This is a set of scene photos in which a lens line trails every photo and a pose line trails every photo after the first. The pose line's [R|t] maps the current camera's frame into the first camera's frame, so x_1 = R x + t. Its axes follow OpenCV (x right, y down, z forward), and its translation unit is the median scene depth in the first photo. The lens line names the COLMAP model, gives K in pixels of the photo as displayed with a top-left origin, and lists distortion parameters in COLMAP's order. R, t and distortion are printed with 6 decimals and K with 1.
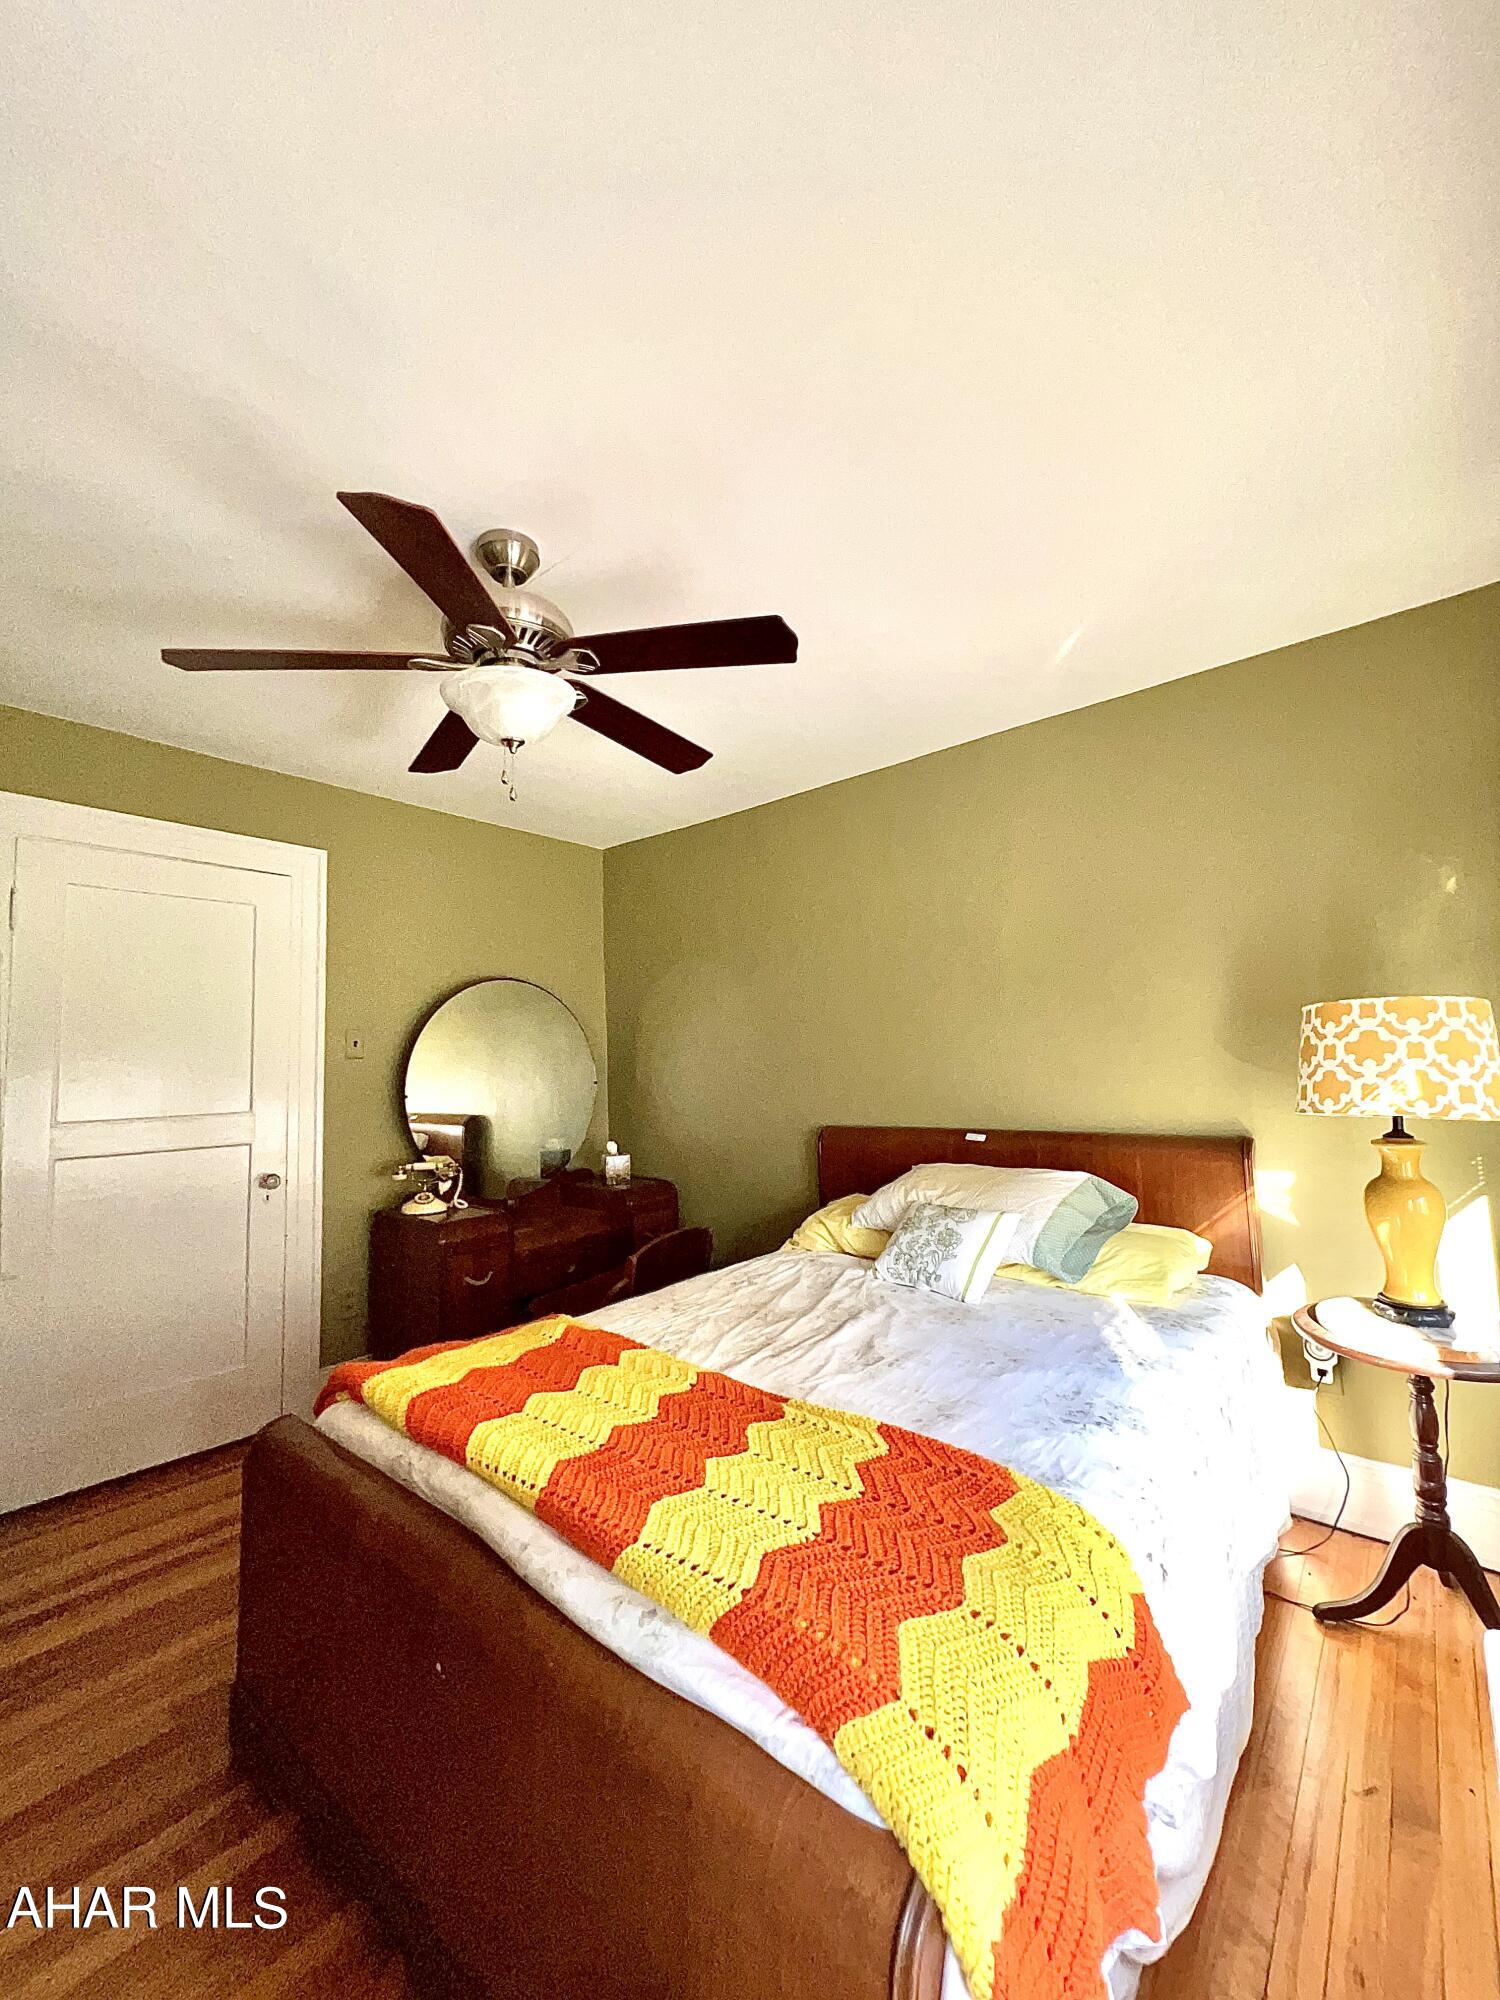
lens RADIAL K [[804.6, 0, 750.2], [0, 804.6, 1004.7], [0, 0, 1]] dist [-0.002793, 0.001666]
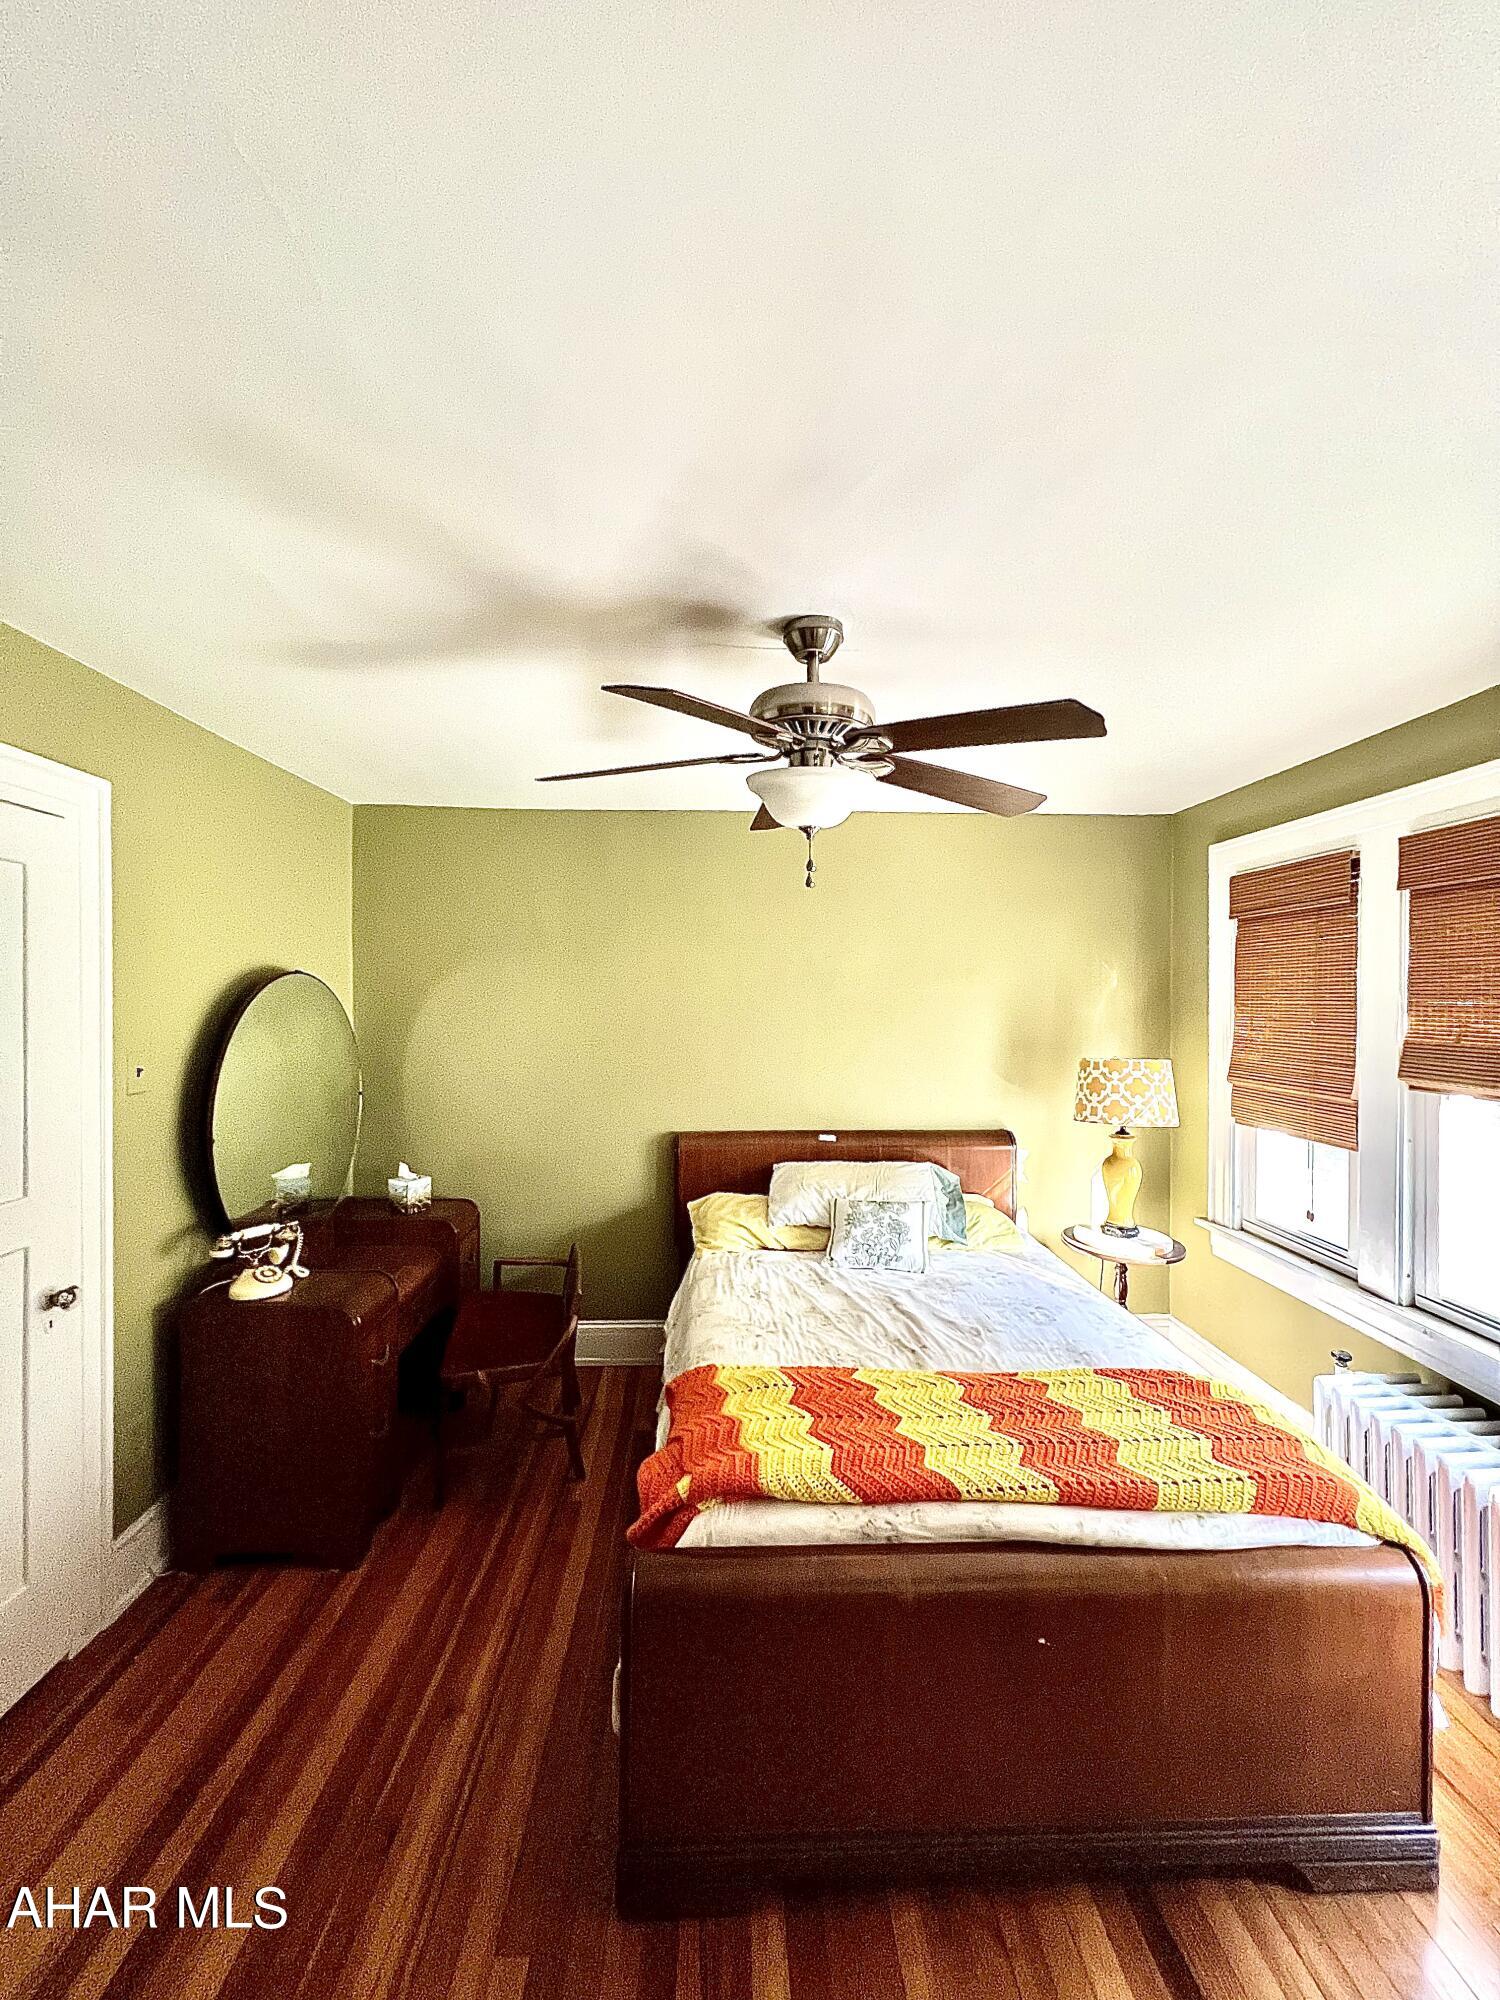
lens RADIAL K [[804.6, 0, 754.2], [0, 804.6, 997.1], [0, 0, 1]] dist [-0.002793, 0.001666]
pose [[0.737082, 0.028695, 0.675194, -0.945096], [-0.076943, 0.996165, 0.041659, -0.138921], [-0.671409, -0.082657, 0.736463, 0.249507]]
